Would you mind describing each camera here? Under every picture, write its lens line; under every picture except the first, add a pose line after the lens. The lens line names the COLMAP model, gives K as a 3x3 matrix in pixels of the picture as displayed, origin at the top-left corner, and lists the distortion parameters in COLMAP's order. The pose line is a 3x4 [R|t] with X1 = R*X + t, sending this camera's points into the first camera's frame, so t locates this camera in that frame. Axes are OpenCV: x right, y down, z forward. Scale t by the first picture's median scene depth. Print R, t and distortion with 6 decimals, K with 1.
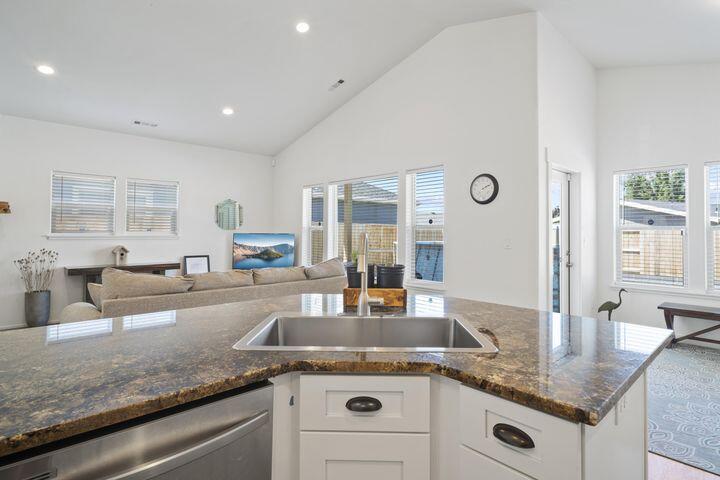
lens RADIAL K [[376.2, 0, 358.3], [0, 376.2, 228.2], [0, 0, 1]] dist [-0.004242, -0.000322]
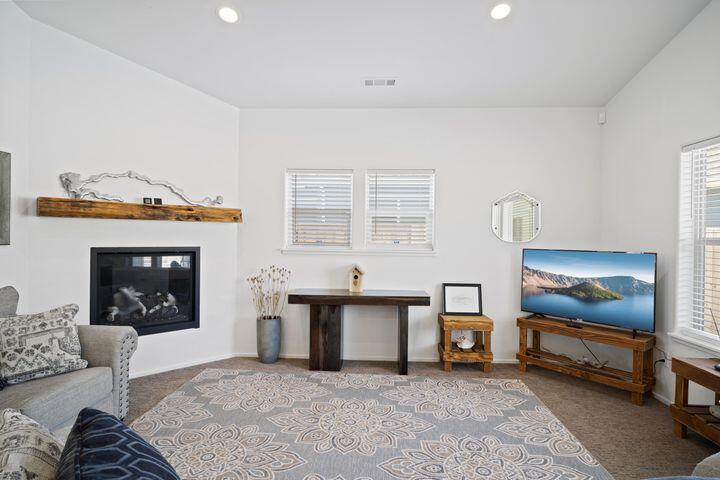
lens RADIAL K [[385.8, 0, 370.2], [0, 385.8, 242.3], [0, 0, 1]] dist [-0.011792, -0.000253]
pose [[0.709503, 0.012443, -0.704593, -0.087908], [-0.000081, 0.999846, 0.017575, -0.008031], [0.704703, -0.012413, 0.709394, 0.455947]]
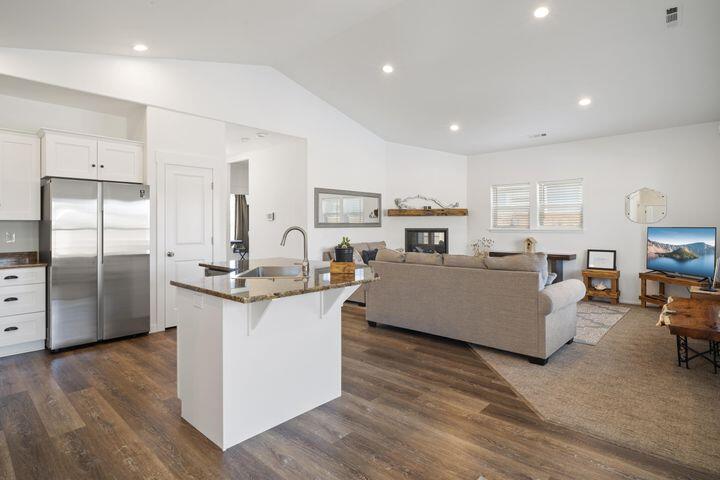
lens RADIAL K [[372.2, 0, 362.5], [0, 372.2, 232.2], [0, 0, 1]] dist [-0.003711, 0.000288]
pose [[0.089909, 0.008740, -0.995912, 0.510110], [0.015681, 0.999825, 0.010190, 0.007230], [0.995827, -0.016533, 0.089756, 0.302561]]
